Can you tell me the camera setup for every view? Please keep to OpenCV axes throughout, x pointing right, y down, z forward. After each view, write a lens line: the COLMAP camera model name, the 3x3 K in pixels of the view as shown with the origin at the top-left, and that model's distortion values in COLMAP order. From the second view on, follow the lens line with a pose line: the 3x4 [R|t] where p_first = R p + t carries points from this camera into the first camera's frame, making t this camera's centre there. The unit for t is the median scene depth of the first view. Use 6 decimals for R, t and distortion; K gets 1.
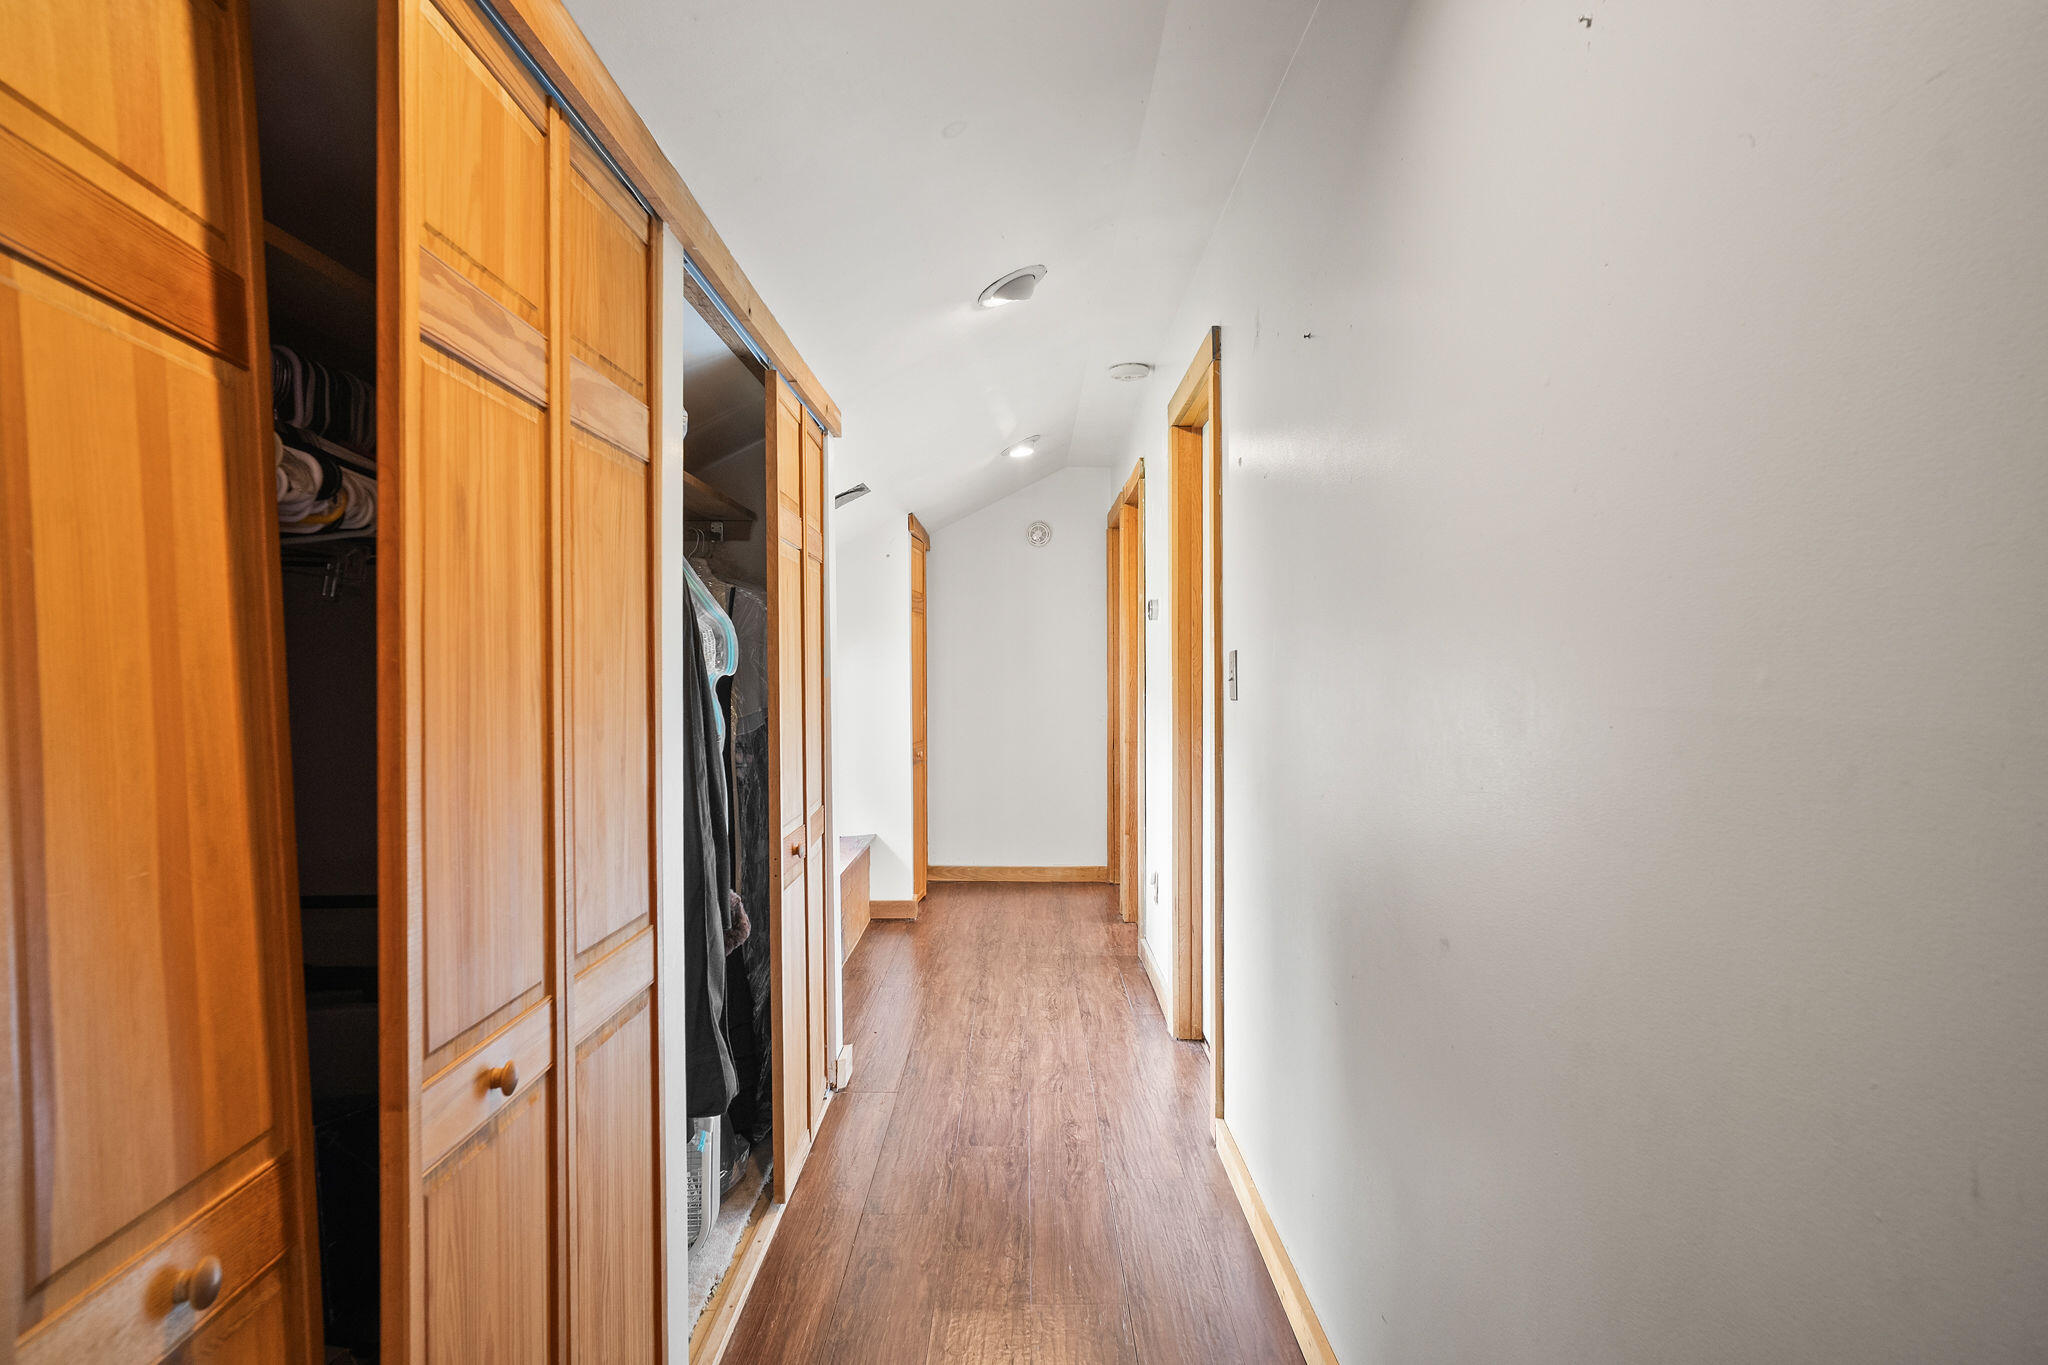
lens RADIAL K [[1237.1, 0, 1036.2], [0, 1237.1, 654.3], [0, 0, 1]] dist [-0.041688, 0.055159]
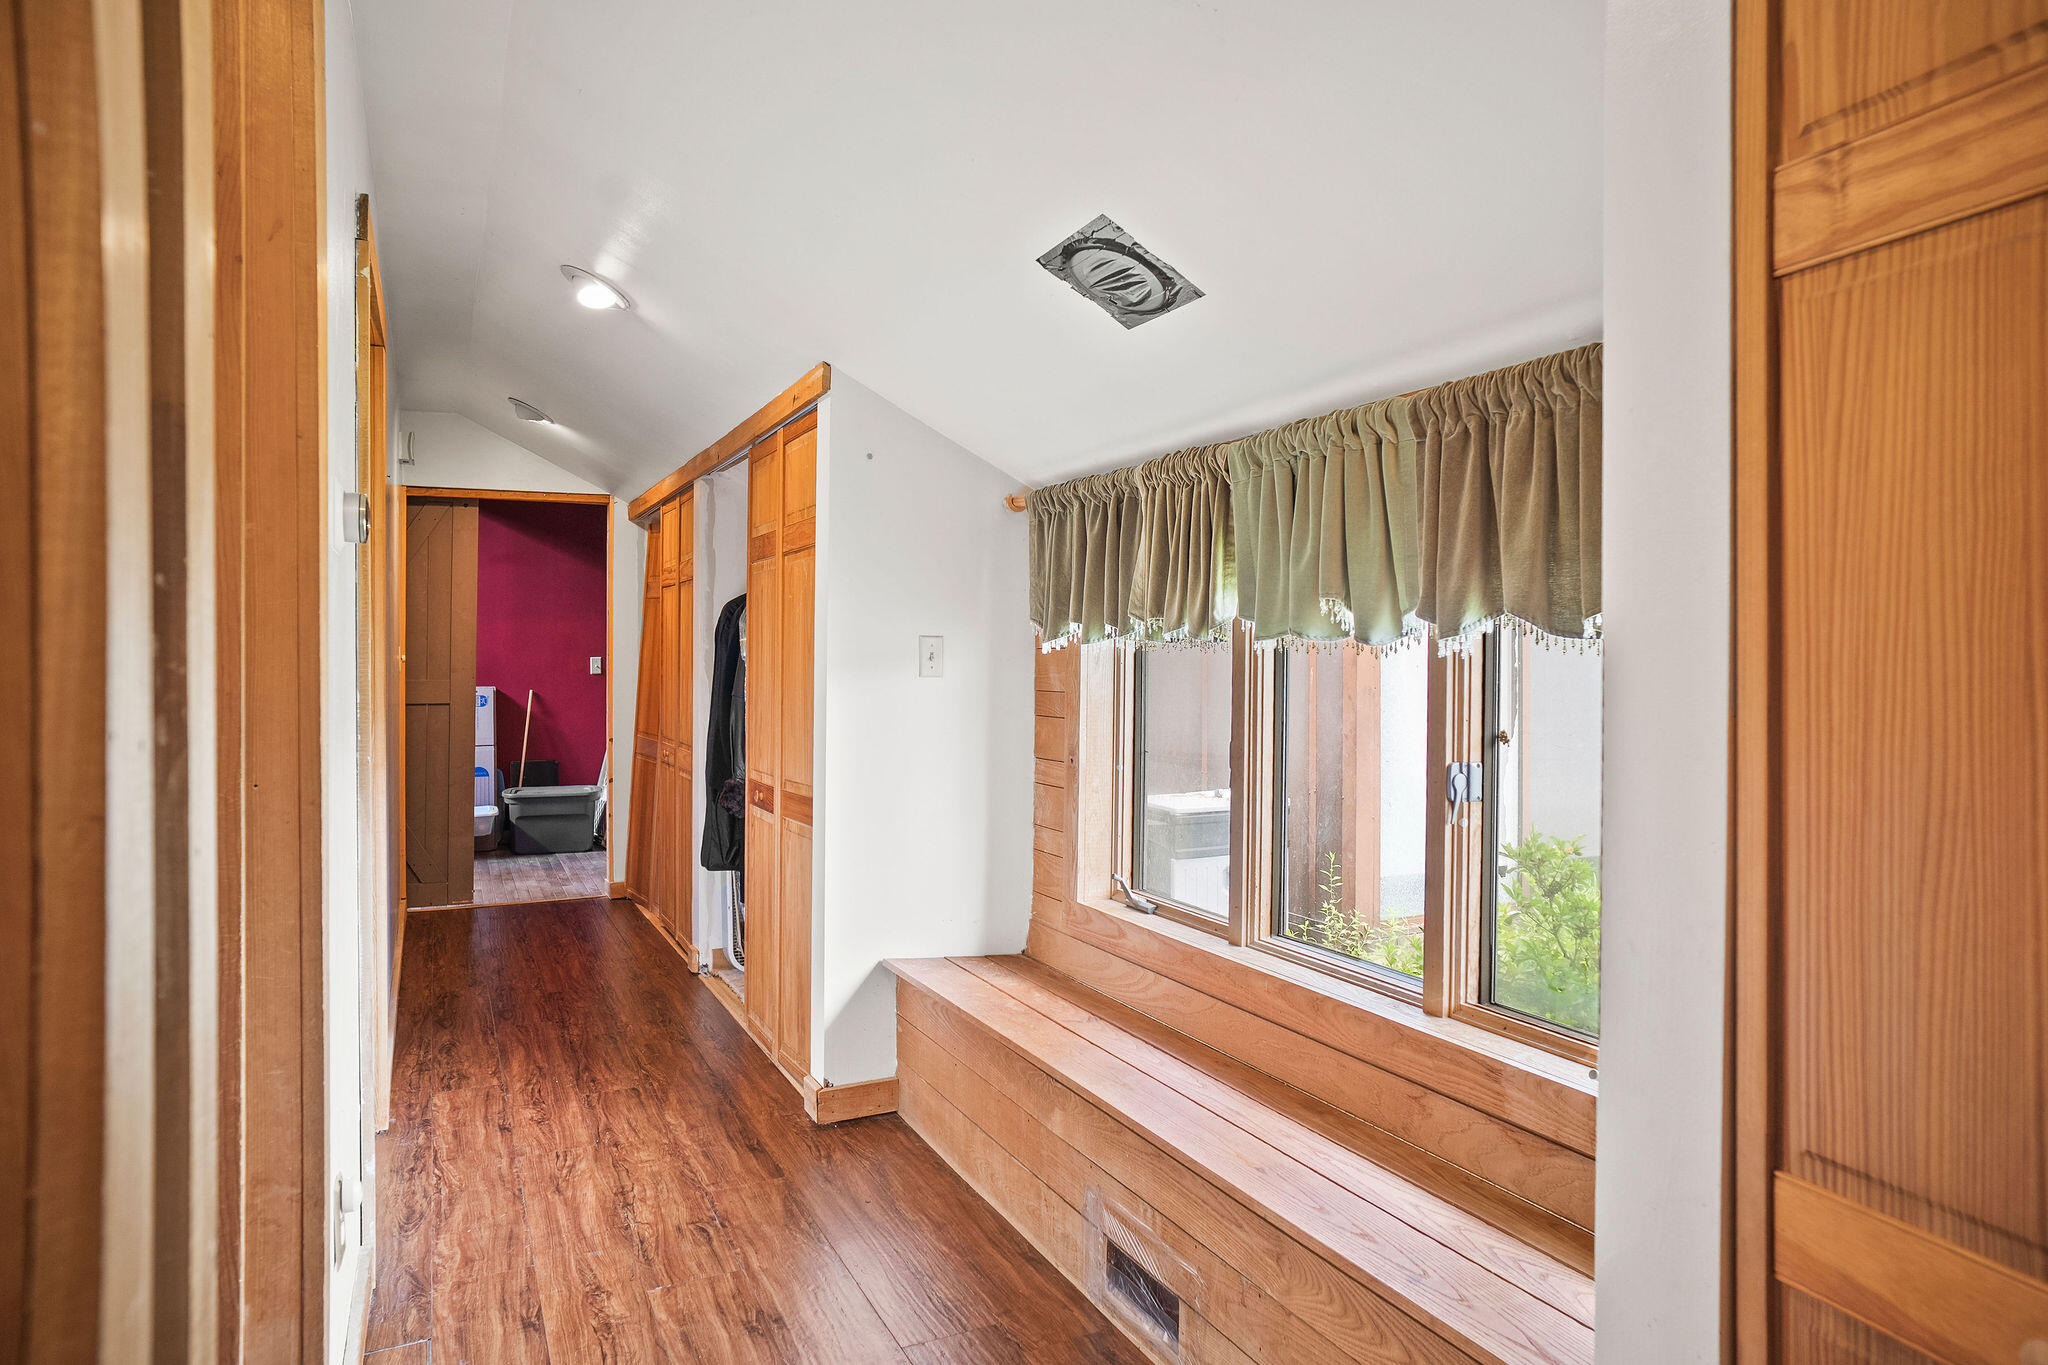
lens RADIAL K [[1237.1, 0, 1036.2], [0, 1237.1, 654.3], [0, 0, 1]] dist [-0.041688, 0.055159]
pose [[-0.902148, 0.001870, -0.431423, 0.082330], [0.007440, 0.999909, -0.011223, 0.018875], [0.431363, -0.013335, -0.902080, 1.809337]]
